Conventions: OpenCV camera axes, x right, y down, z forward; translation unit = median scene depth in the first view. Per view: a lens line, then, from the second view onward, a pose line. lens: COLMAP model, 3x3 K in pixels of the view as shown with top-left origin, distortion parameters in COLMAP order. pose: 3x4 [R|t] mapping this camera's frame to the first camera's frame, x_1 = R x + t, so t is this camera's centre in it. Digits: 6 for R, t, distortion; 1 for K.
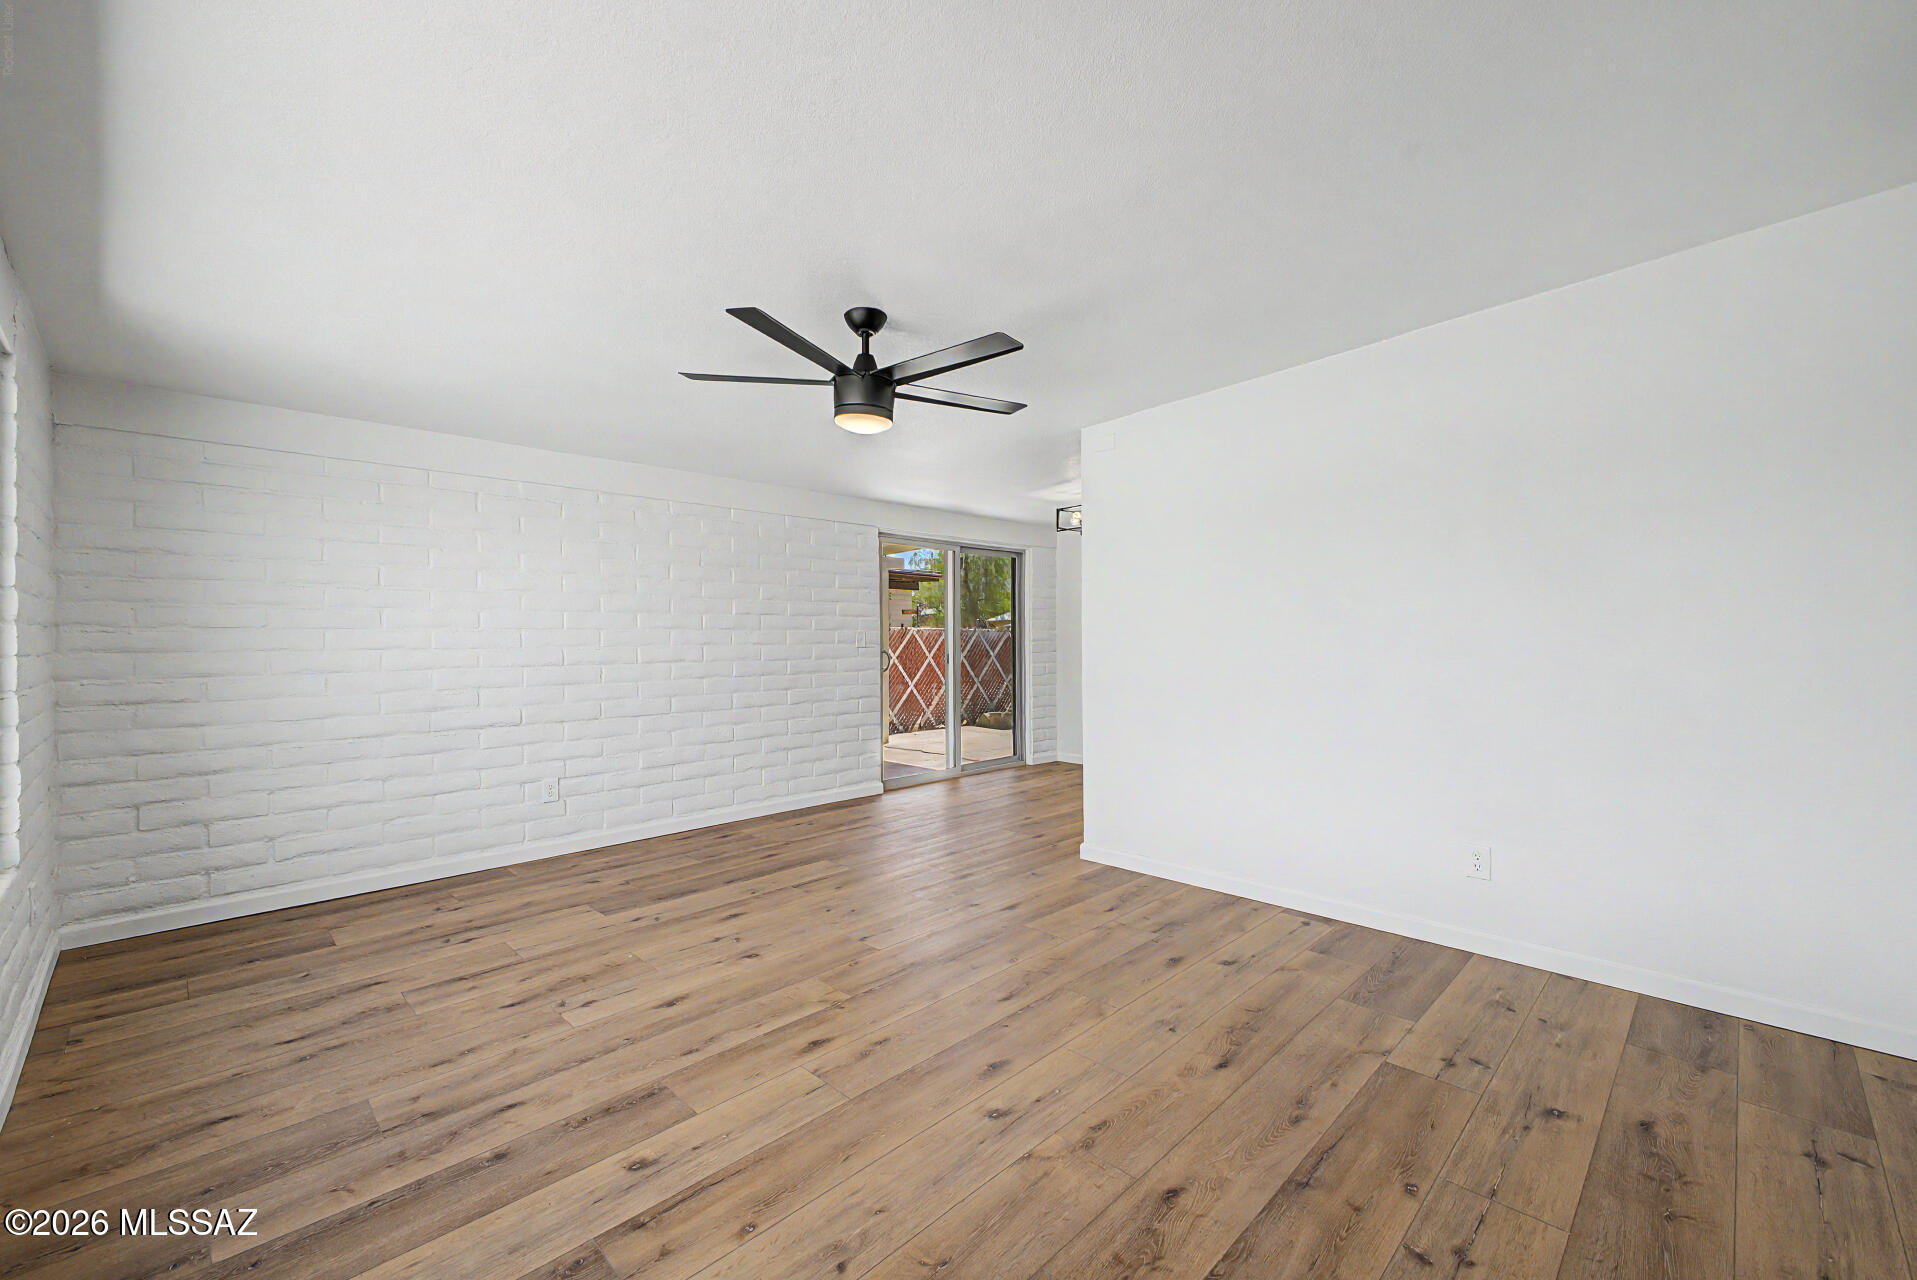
lens RADIAL K [[776.9, 0, 962.3], [0, 776.9, 634.1], [0, 0, 1]] dist [0.033870, -0.008617]
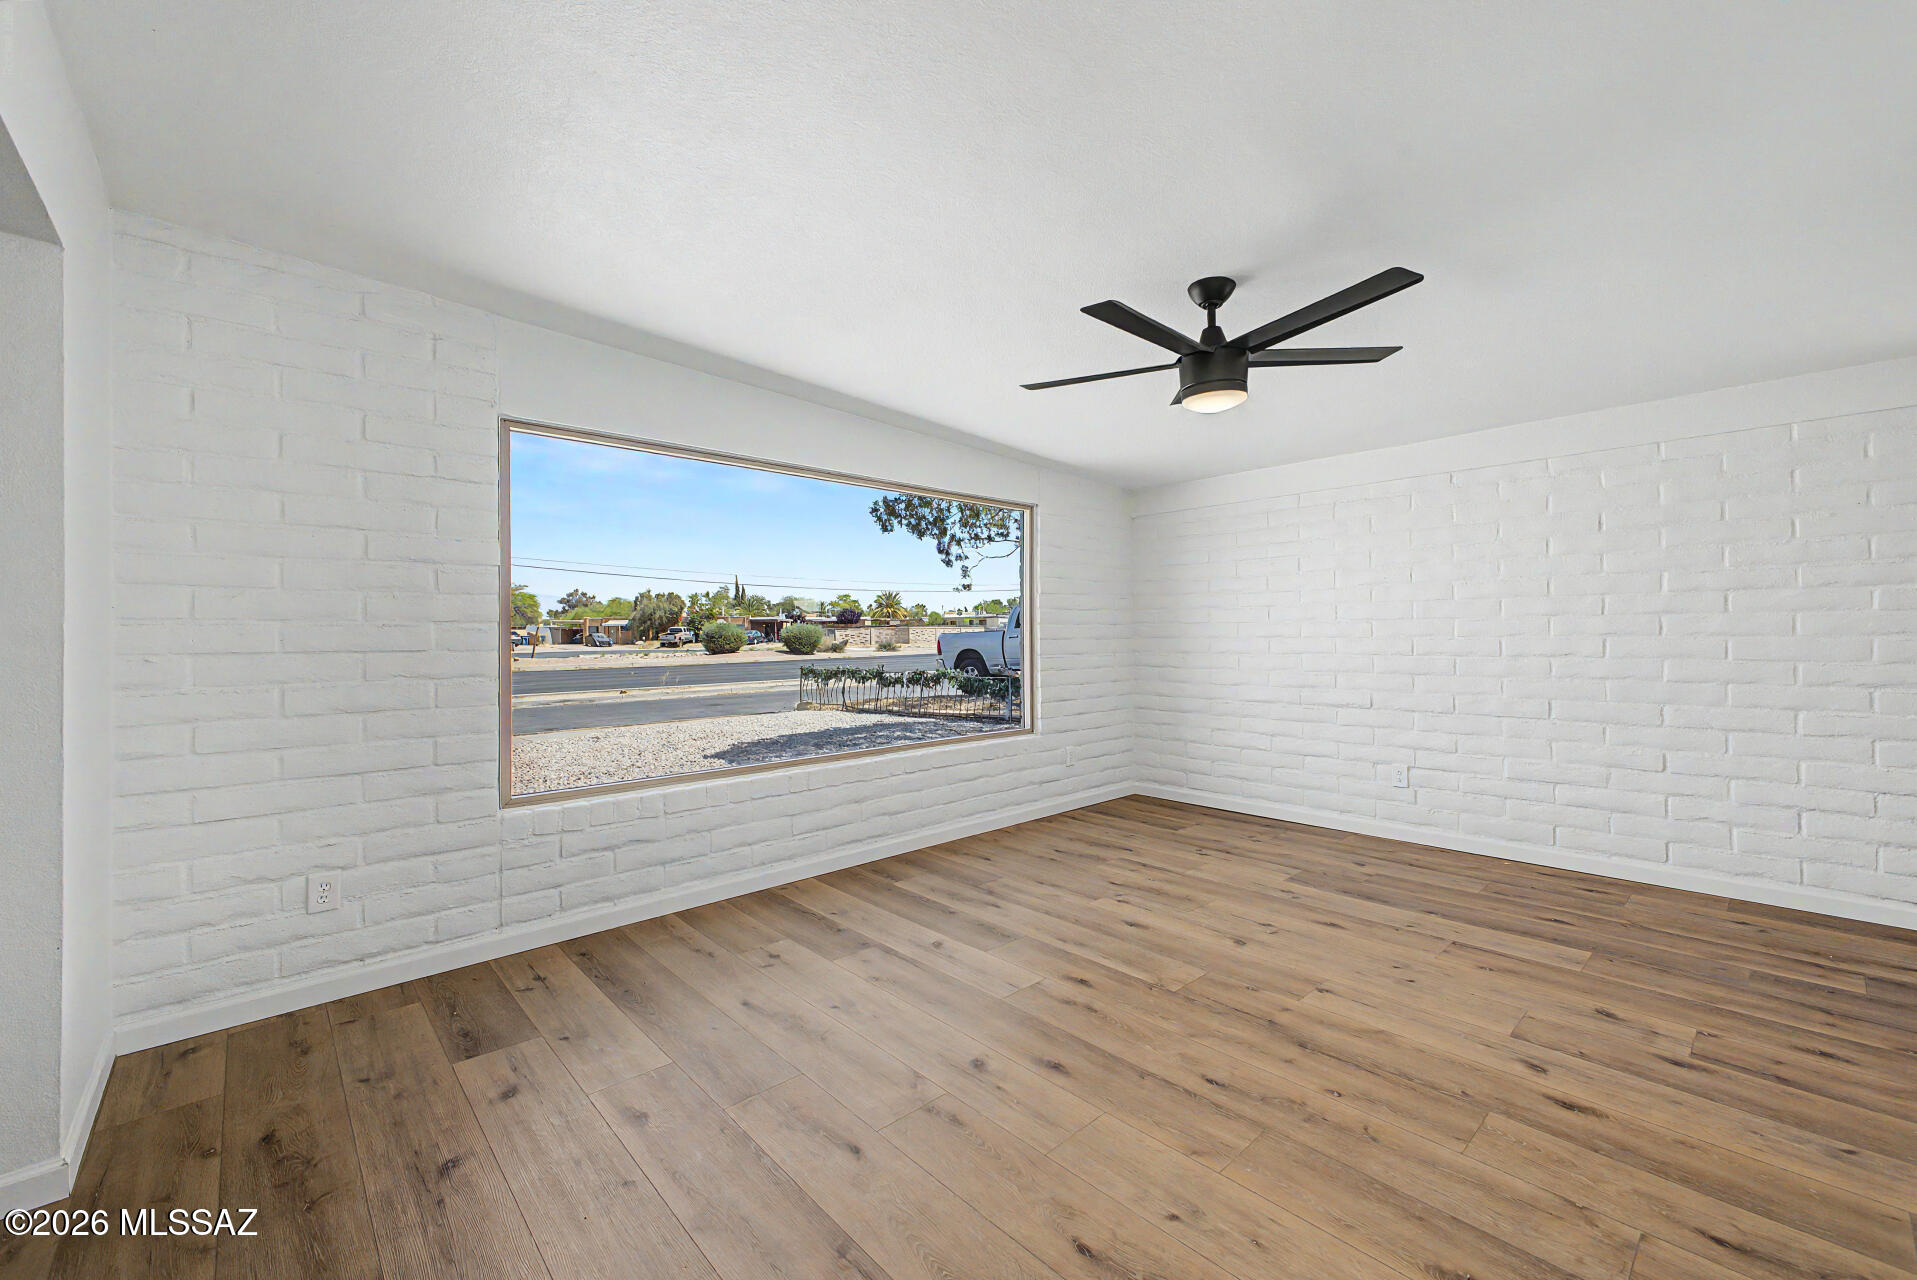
lens RADIAL K [[776.9, 0, 962.3], [0, 776.9, 634.1], [0, 0, 1]] dist [0.033870, -0.008617]
pose [[-0.040622, 0.004739, -0.999163, 0.835463], [0.013084, 0.999906, 0.004211, 0.002854], [0.999089, -0.012902, -0.040680, 0.755529]]
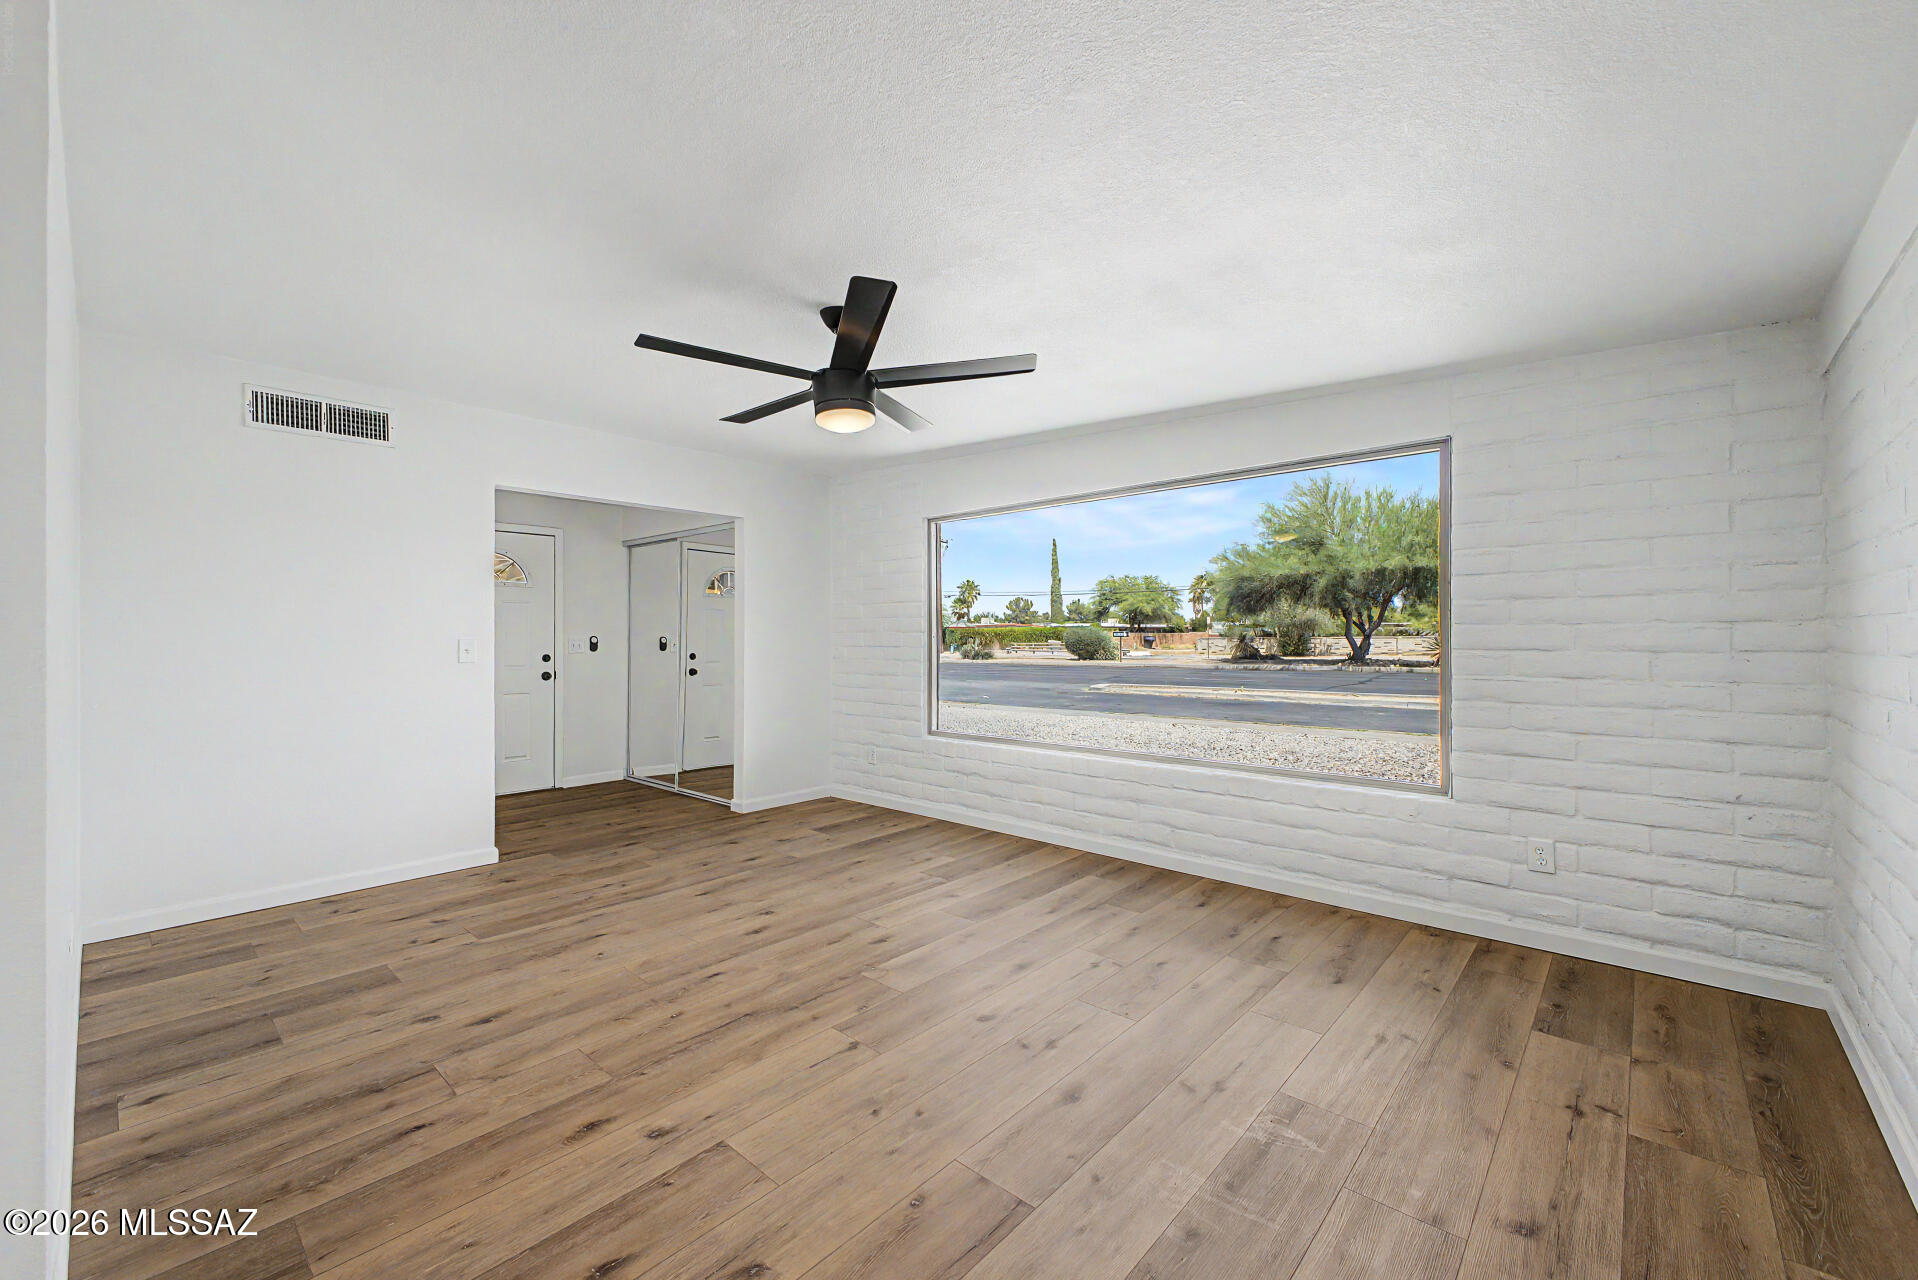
lens RADIAL K [[763.2, 0, 954.5], [0, 763.2, 636.0], [0, 0, 1]] dist [0.024483, -0.005689]
pose [[-0.999205, 0.009959, -0.038597, -0.228706], [0.010322, 0.999904, -0.009226, 0.009322], [0.038501, -0.009617, -0.999212, 2.005539]]
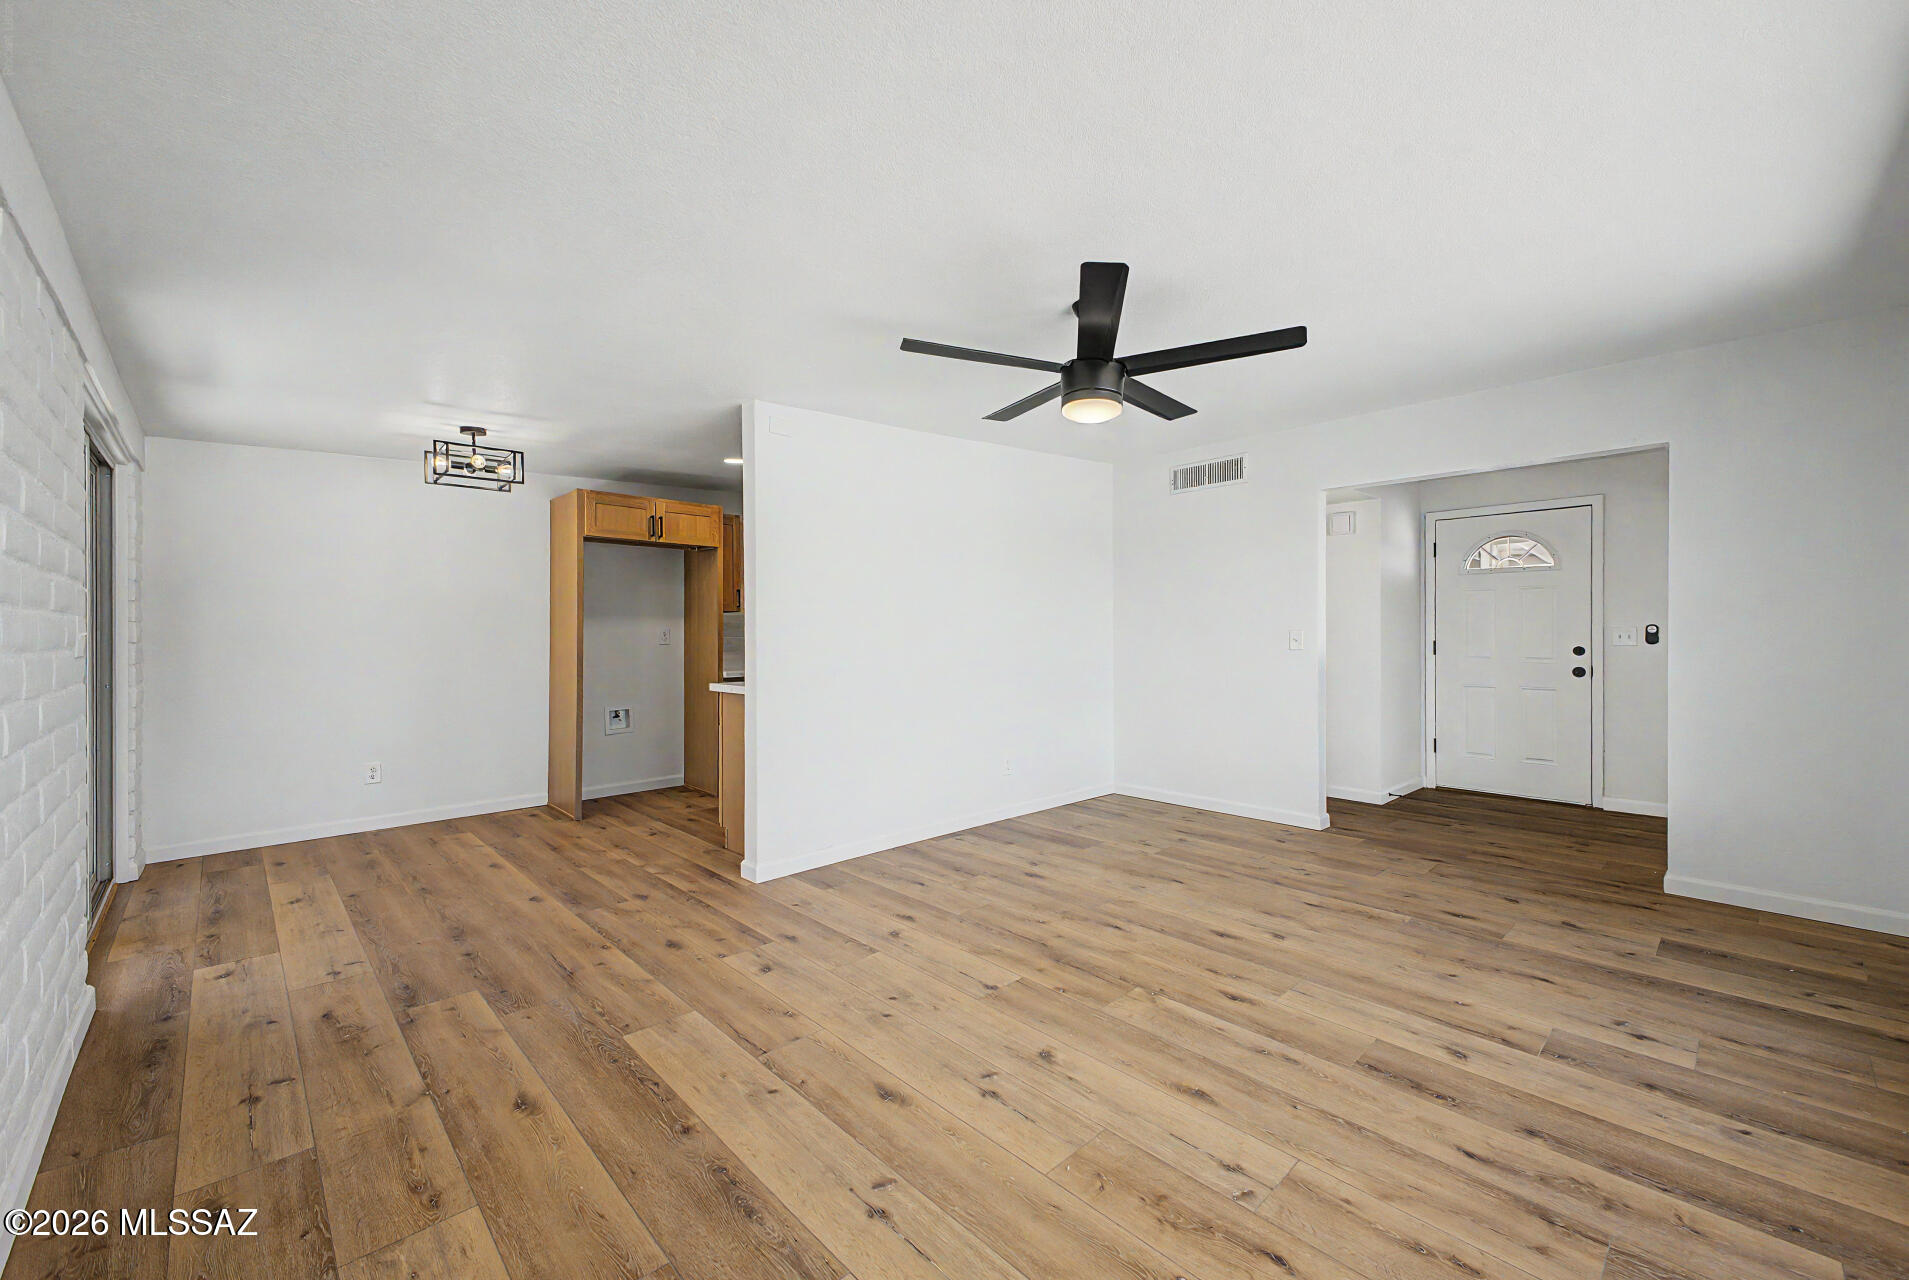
lens RADIAL K [[759.6, 0, 950.0], [0, 759.6, 636.0], [0, 0, 1]] dist [0.024483, -0.005689]
pose [[0.033059, 0.004158, 0.999445, -1.100384], [-0.002154, 0.999989, -0.004090, 0.016290], [-0.999451, -0.002017, 0.033068, 1.175046]]
